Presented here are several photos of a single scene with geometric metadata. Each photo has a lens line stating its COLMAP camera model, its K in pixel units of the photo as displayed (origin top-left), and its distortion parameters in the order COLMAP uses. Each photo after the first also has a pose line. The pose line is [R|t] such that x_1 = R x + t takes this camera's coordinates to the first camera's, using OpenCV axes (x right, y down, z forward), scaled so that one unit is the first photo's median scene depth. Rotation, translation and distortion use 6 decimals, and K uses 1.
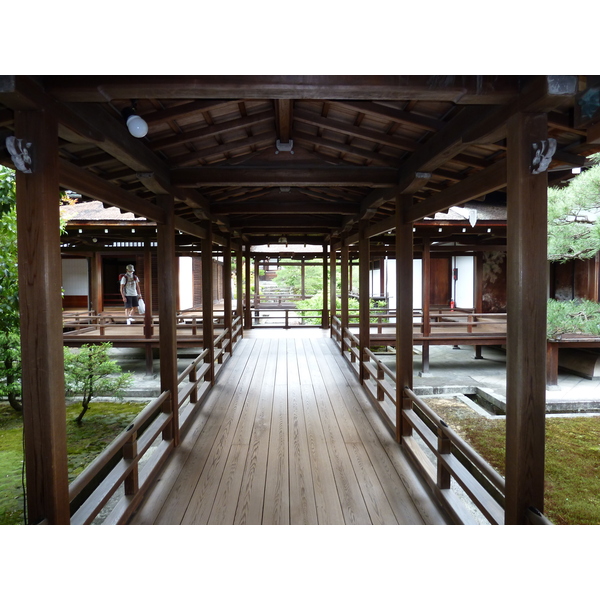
lens RADIAL K [[449.5, 0, 299.6], [0, 449.5, 298.2], [0, 0, 1]] dist [-0.022615, -0.004241]
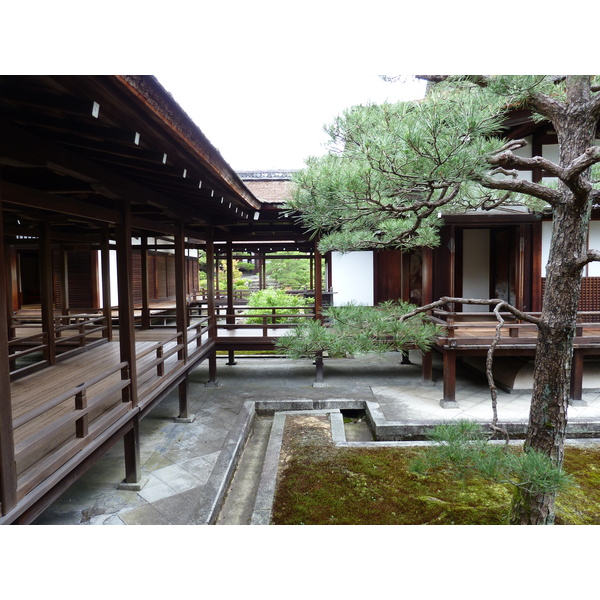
lens RADIAL K [[449.5, 0, 300.5], [0, 449.5, 298.5], [0, 0, 1]] dist [-0.022615, -0.004241]
pose [[0.998519, -0.004209, -0.054243, 0.296001], [0.005042, 0.999871, 0.015228, -0.008251], [0.054172, -0.015479, 0.998412, 0.138222]]
